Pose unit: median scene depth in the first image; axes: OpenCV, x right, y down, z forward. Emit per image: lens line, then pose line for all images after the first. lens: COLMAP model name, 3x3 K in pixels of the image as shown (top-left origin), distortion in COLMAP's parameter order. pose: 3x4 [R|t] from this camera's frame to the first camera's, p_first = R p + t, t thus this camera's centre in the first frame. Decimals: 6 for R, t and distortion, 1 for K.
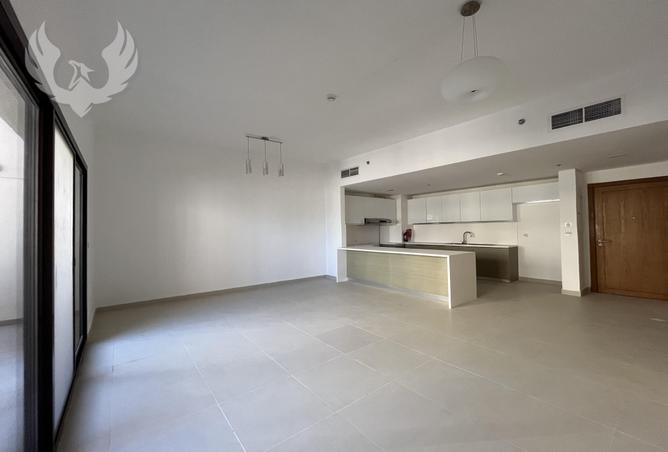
lens RADIAL K [[269.2, 0, 344.3], [0, 269.2, 226.6], [0, 0, 1]] dist [0.094517, -0.000037]
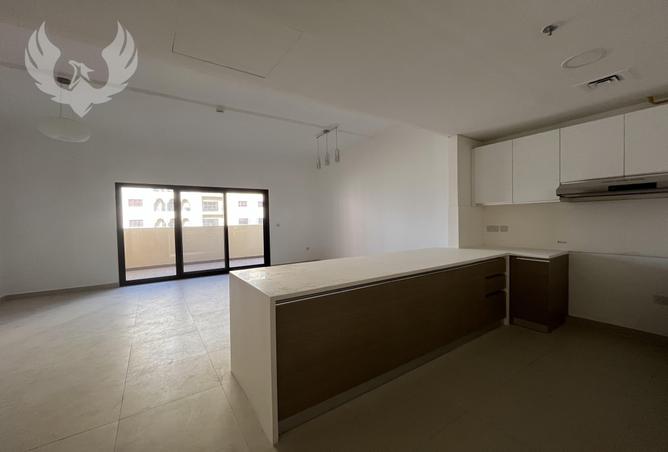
lens RADIAL K [[269.2, 0, 344.3], [0, 269.2, 226.6], [0, 0, 1]] dist [0.094517, -0.000037]
pose [[-0.083624, 0.041469, -0.995634, 0.496672], [0.024424, 0.998919, 0.039555, 0.004984], [0.996198, -0.021010, -0.084546, 0.731418]]
